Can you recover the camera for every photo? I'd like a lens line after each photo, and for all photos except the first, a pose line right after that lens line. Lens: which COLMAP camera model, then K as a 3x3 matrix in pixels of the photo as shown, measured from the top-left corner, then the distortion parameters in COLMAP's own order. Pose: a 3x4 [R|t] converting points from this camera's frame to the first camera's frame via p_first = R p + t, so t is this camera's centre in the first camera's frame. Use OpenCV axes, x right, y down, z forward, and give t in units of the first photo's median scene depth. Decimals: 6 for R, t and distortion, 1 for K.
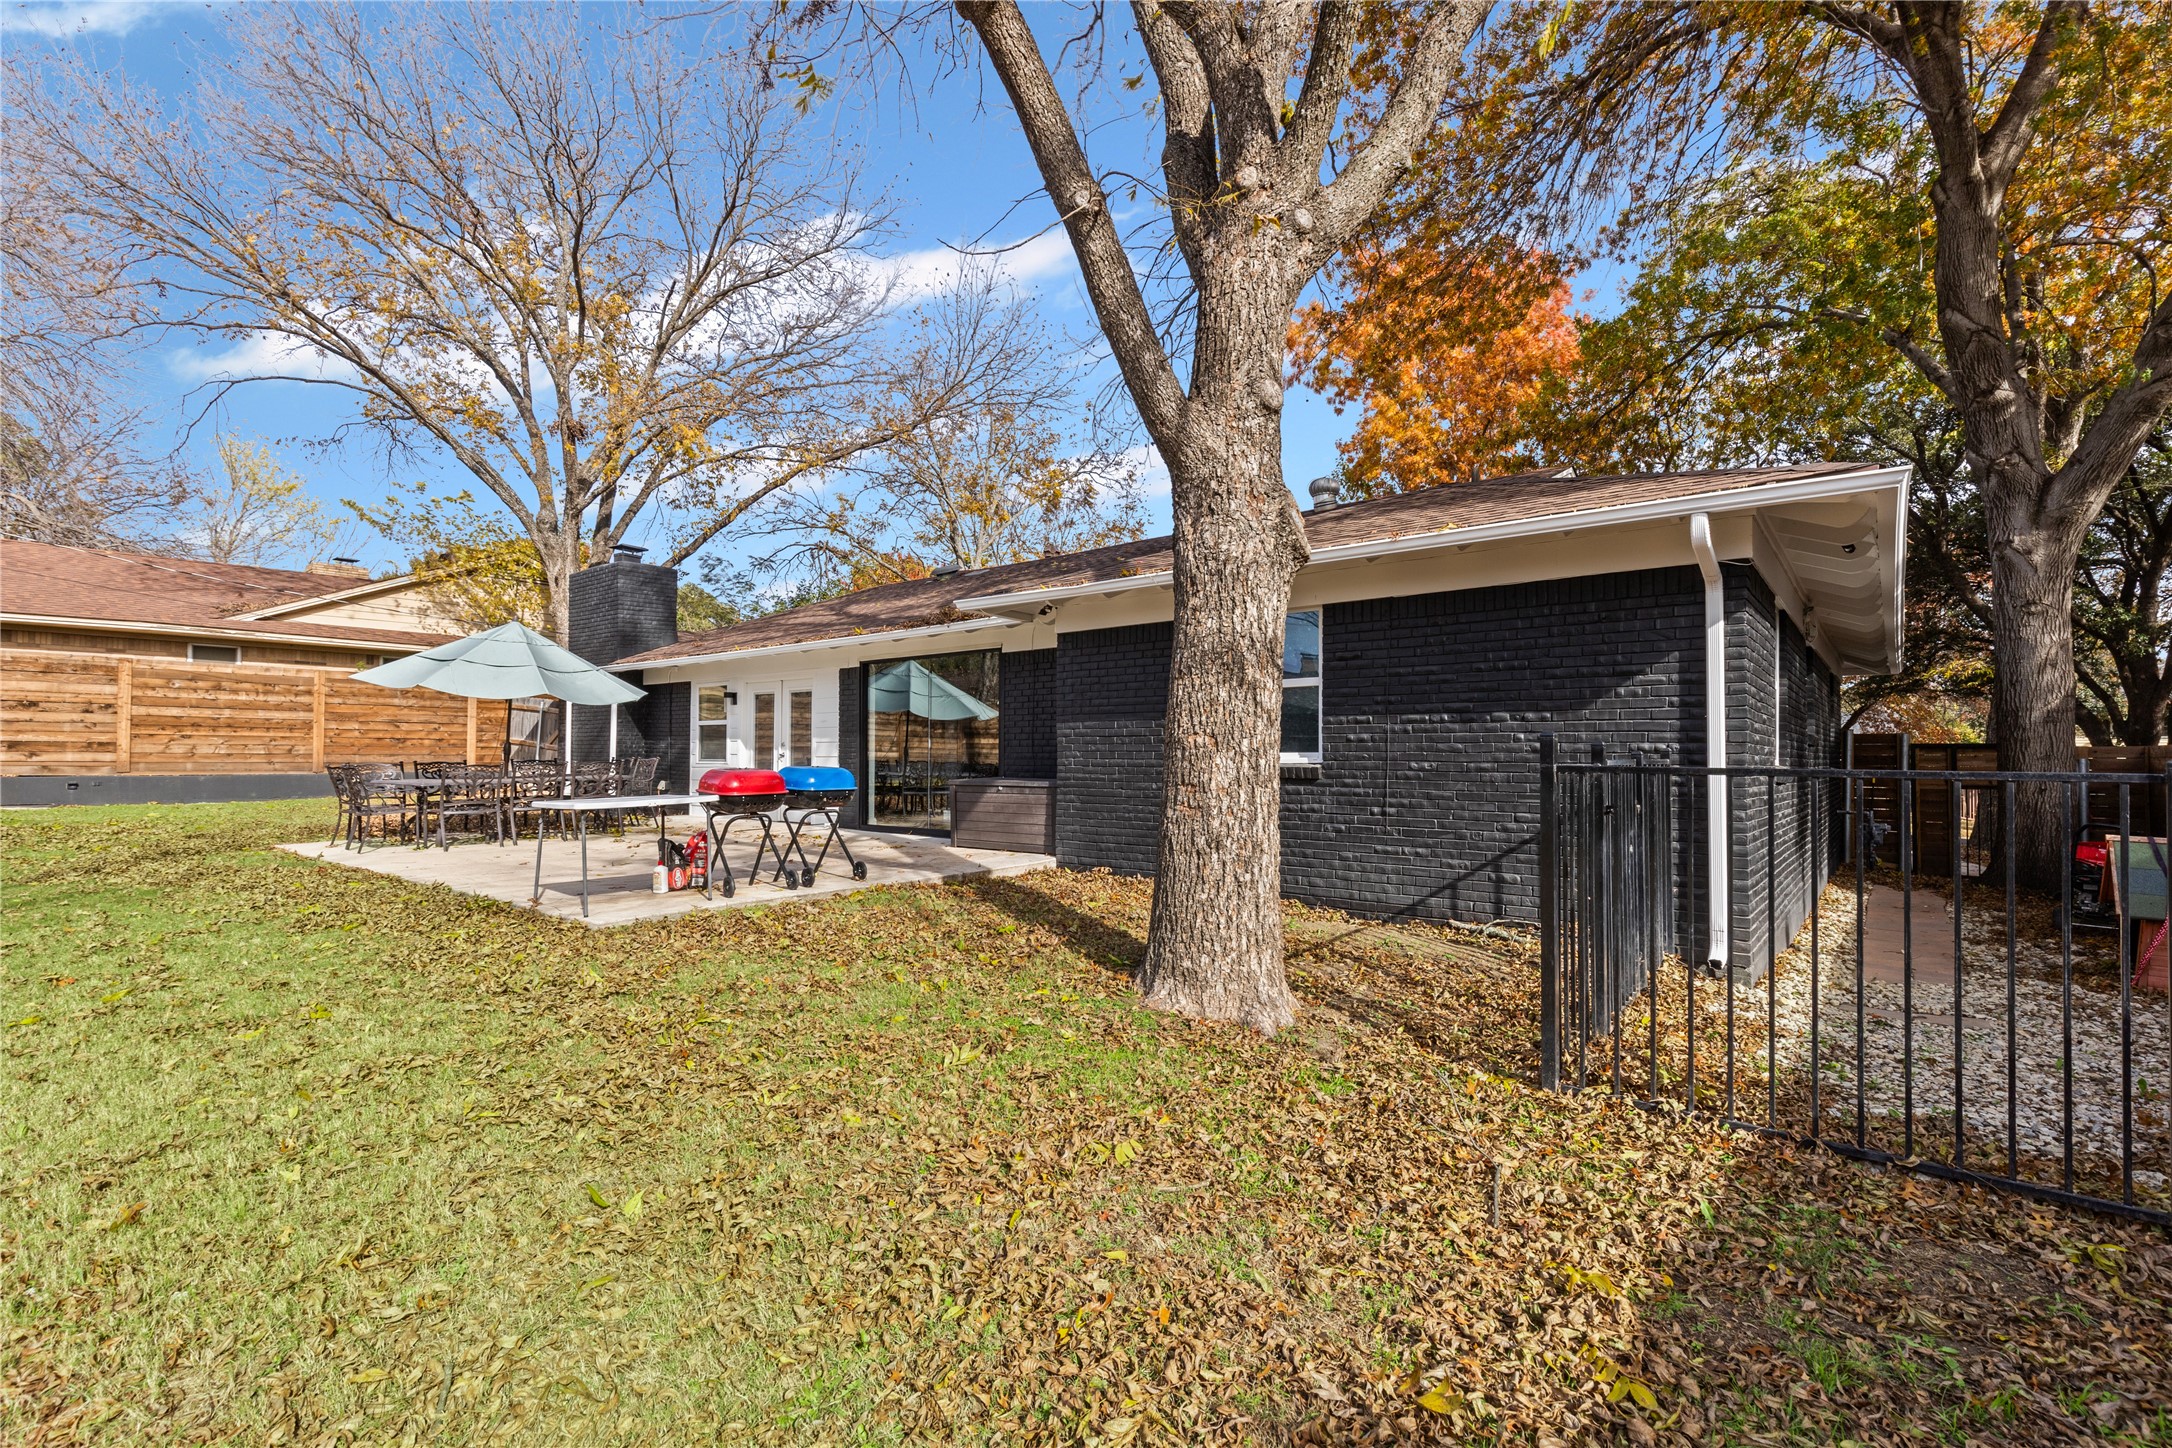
lens RADIAL K [[978.3, 0, 1101.0], [0, 978.3, 740.7], [0, 0, 1]] dist [0.002772, -0.000094]
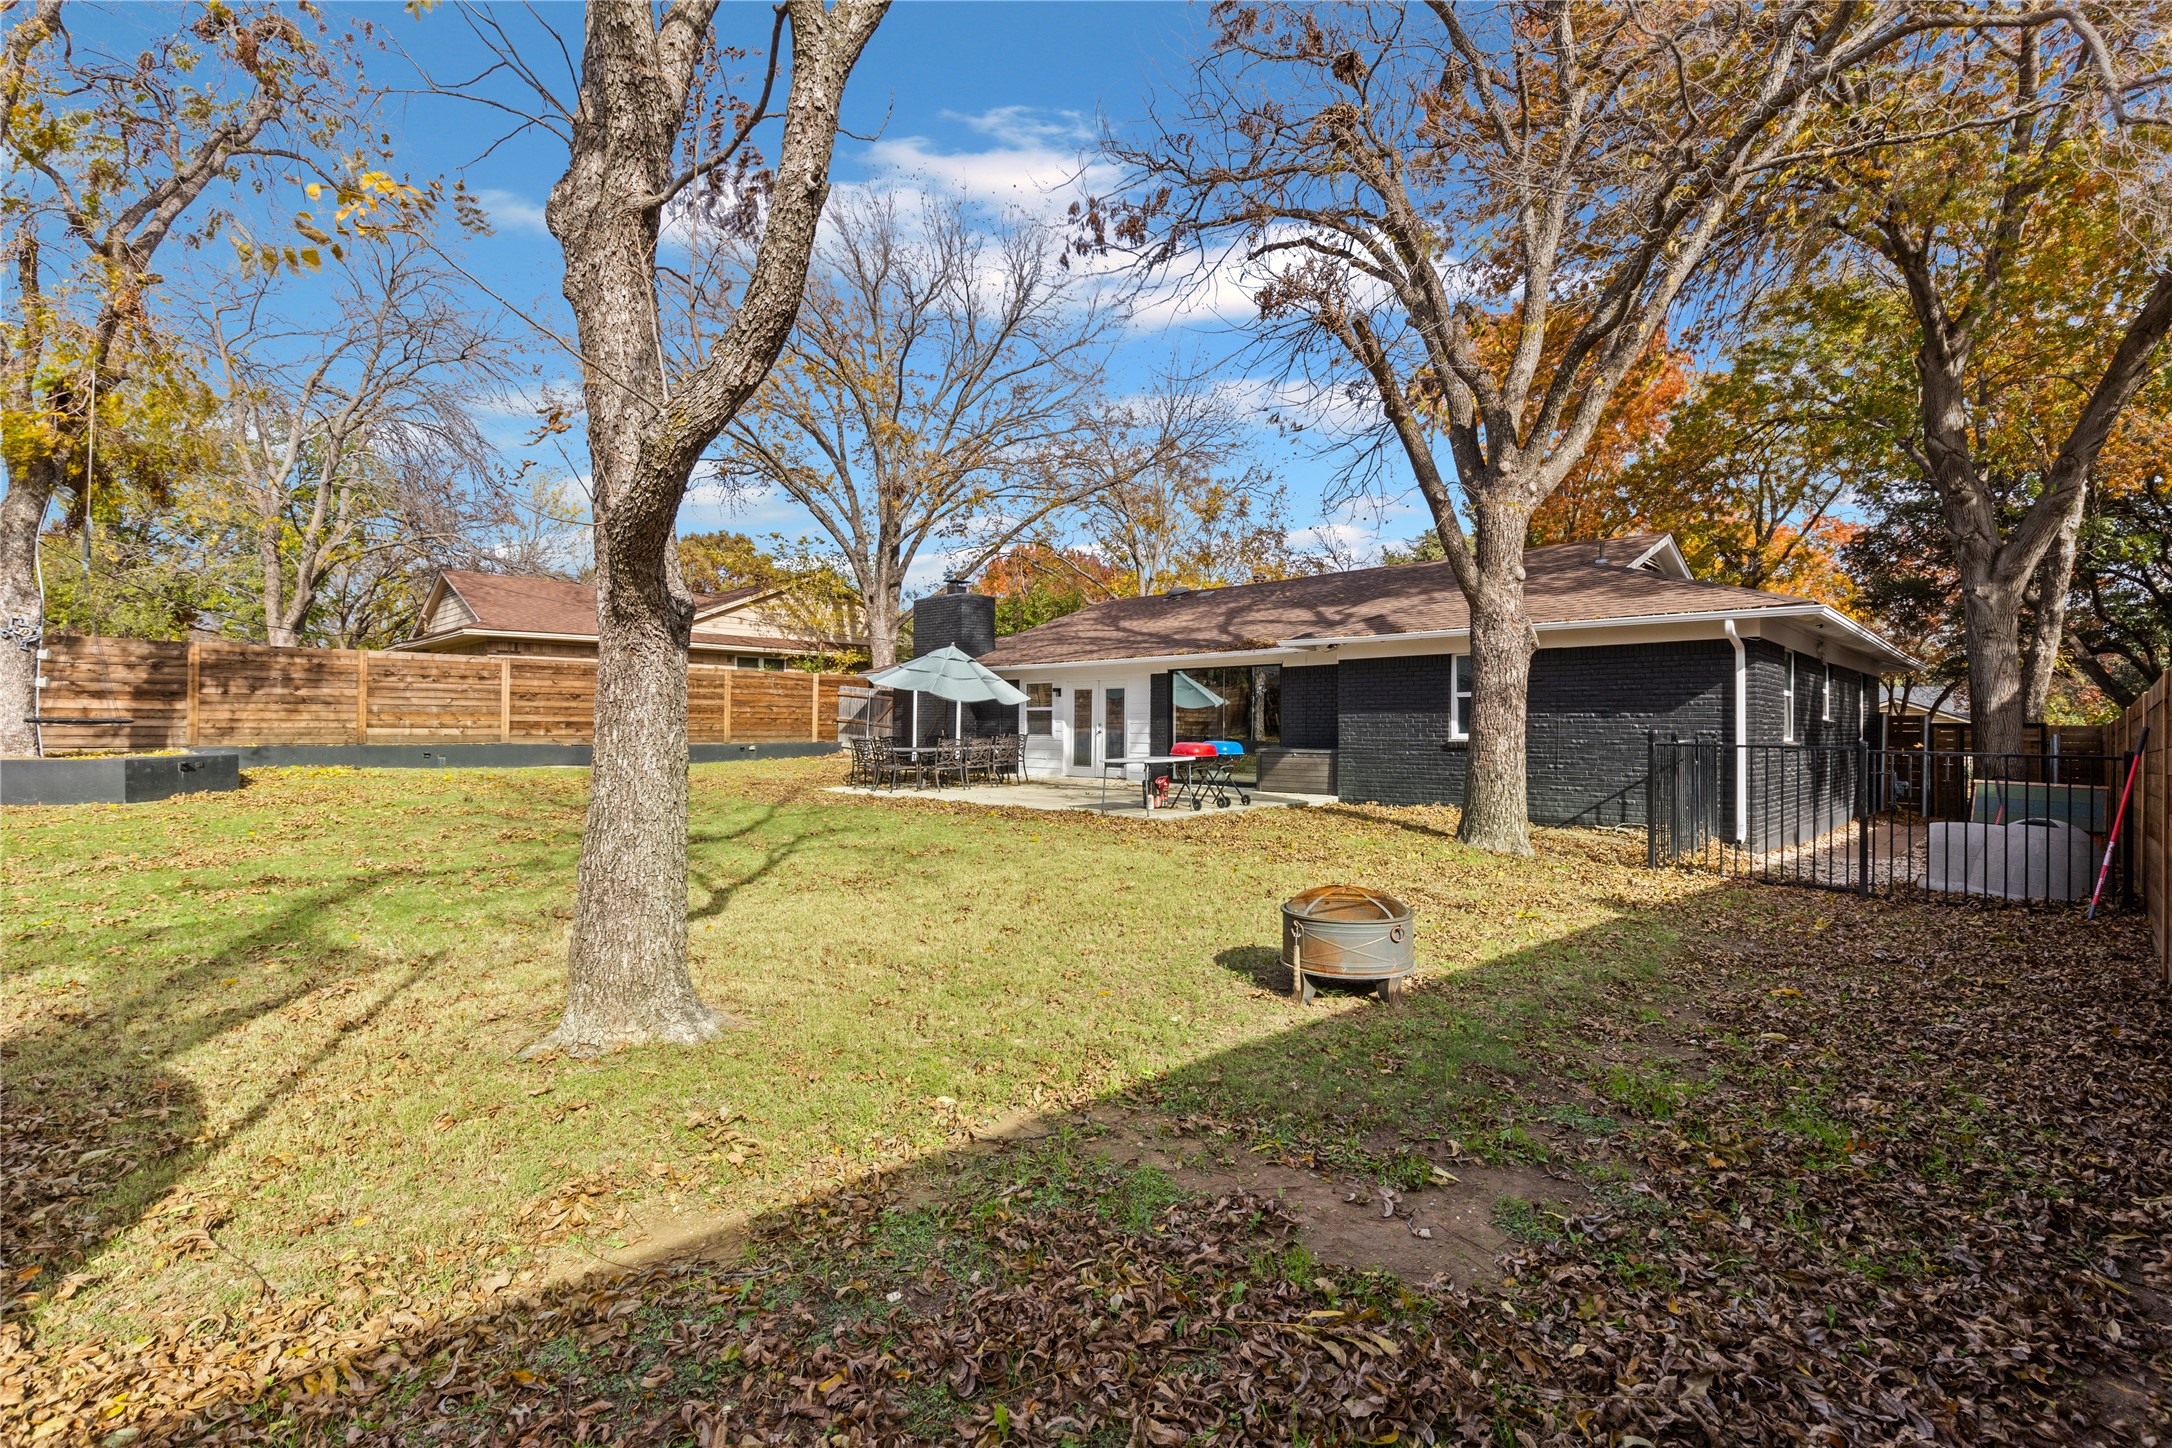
lens RADIAL K [[956.1, 0, 1086.0], [0, 956.1, 724.0], [0, 0, 1]] dist [-0.020011, -0.000141]
pose [[0.993900, -0.000943, -0.110279, -0.357296], [0.002433, 0.999908, 0.013379, -0.029692], [0.110256, -0.013565, 0.993811, -0.787309]]
